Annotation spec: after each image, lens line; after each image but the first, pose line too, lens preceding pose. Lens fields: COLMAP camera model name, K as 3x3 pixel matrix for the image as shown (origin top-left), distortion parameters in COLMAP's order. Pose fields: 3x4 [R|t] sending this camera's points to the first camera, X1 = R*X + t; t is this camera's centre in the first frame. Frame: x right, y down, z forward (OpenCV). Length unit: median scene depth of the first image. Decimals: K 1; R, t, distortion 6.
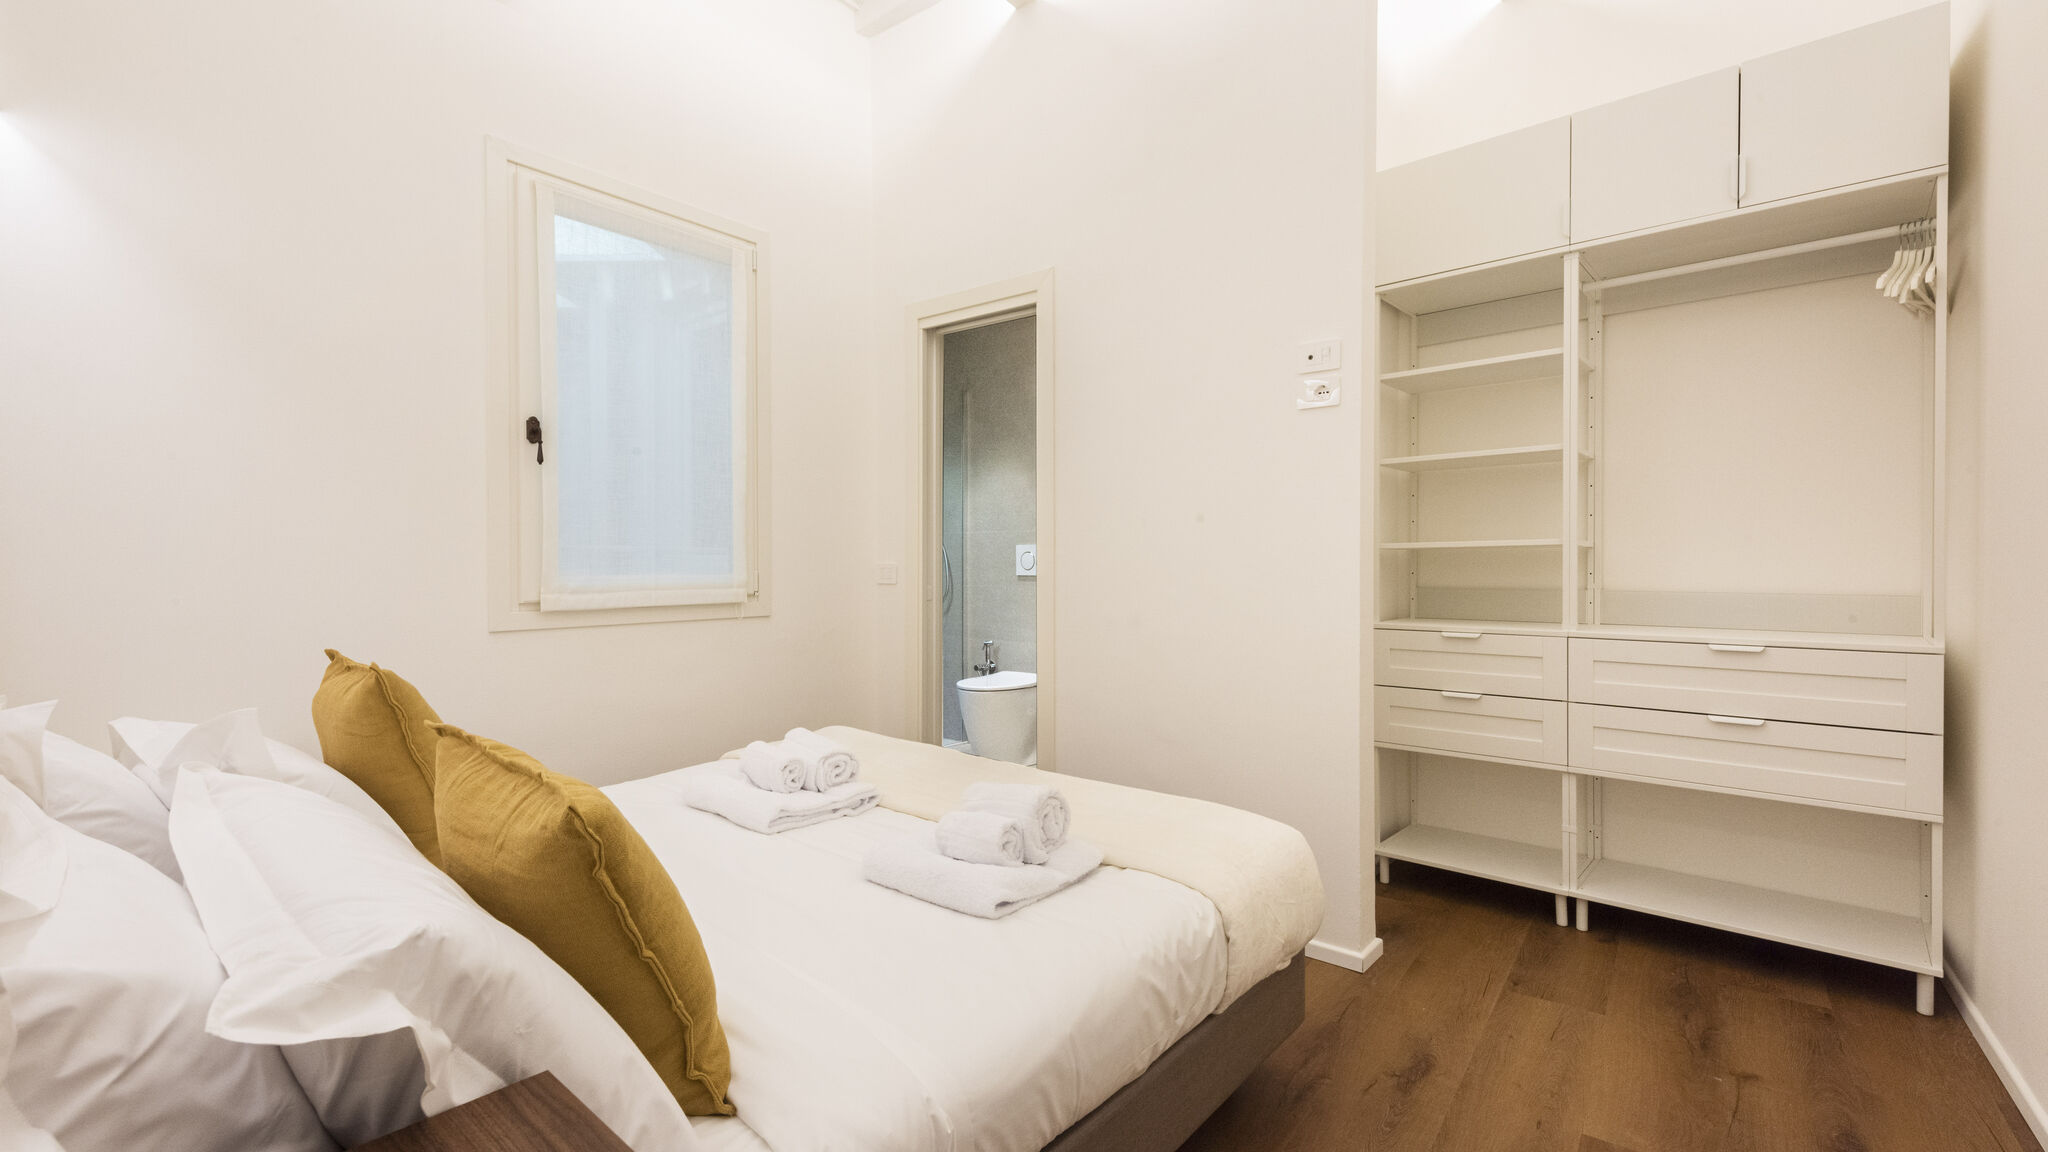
lens RADIAL K [[875.1, 0, 1013.0], [0, 875.1, 565.0], [0, 0, 1]] dist [0.008061, 0.000140]
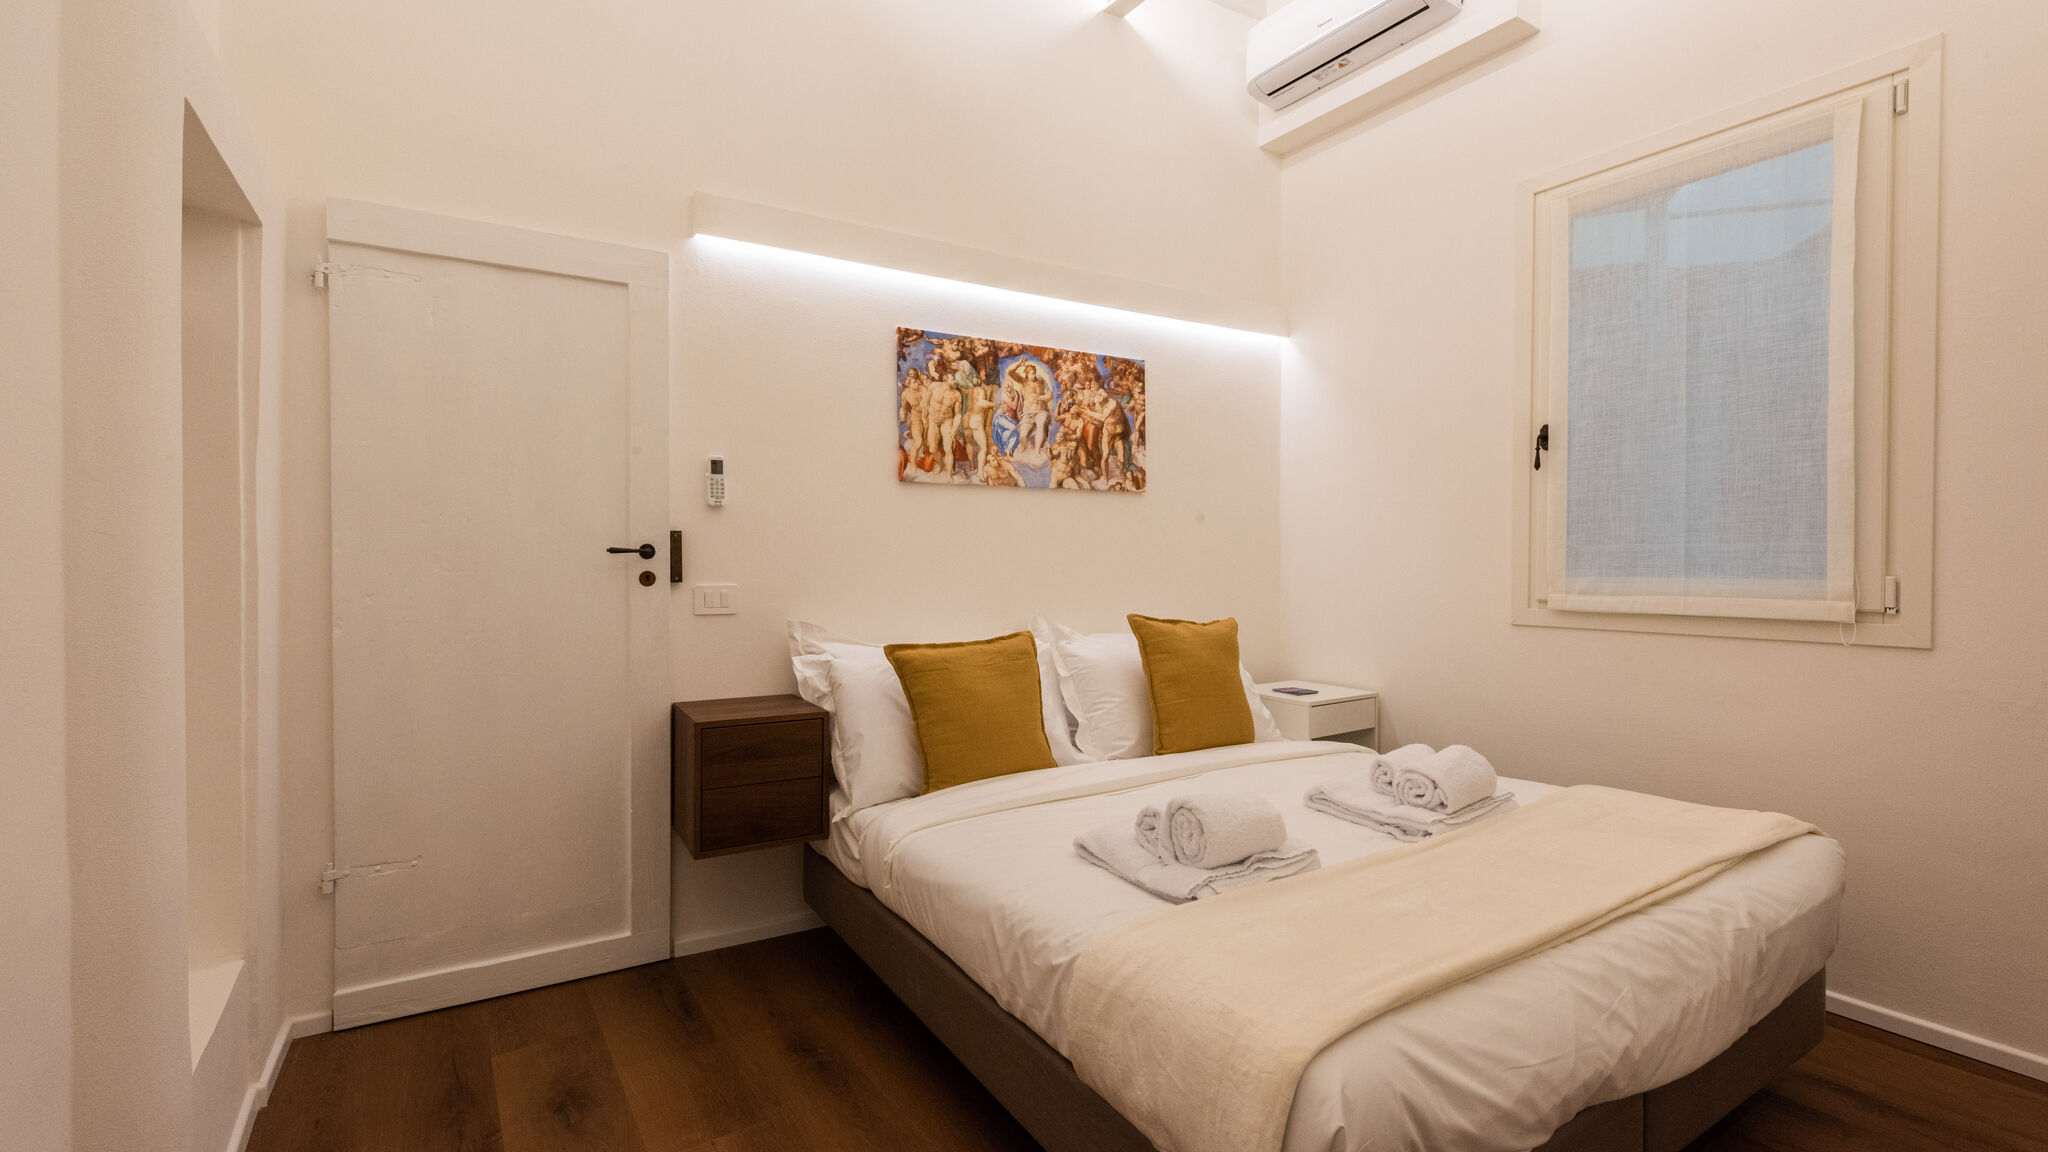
lens RADIAL K [[875.1, 0, 1019.3], [0, 875.1, 571.4], [0, 0, 1]] dist [0.008061, 0.000140]
pose [[-0.294966, 0.011888, -0.955434, 0.631912], [-0.007544, 0.999862, 0.014770, -0.002633], [0.955478, 0.011565, -0.294836, 0.697500]]
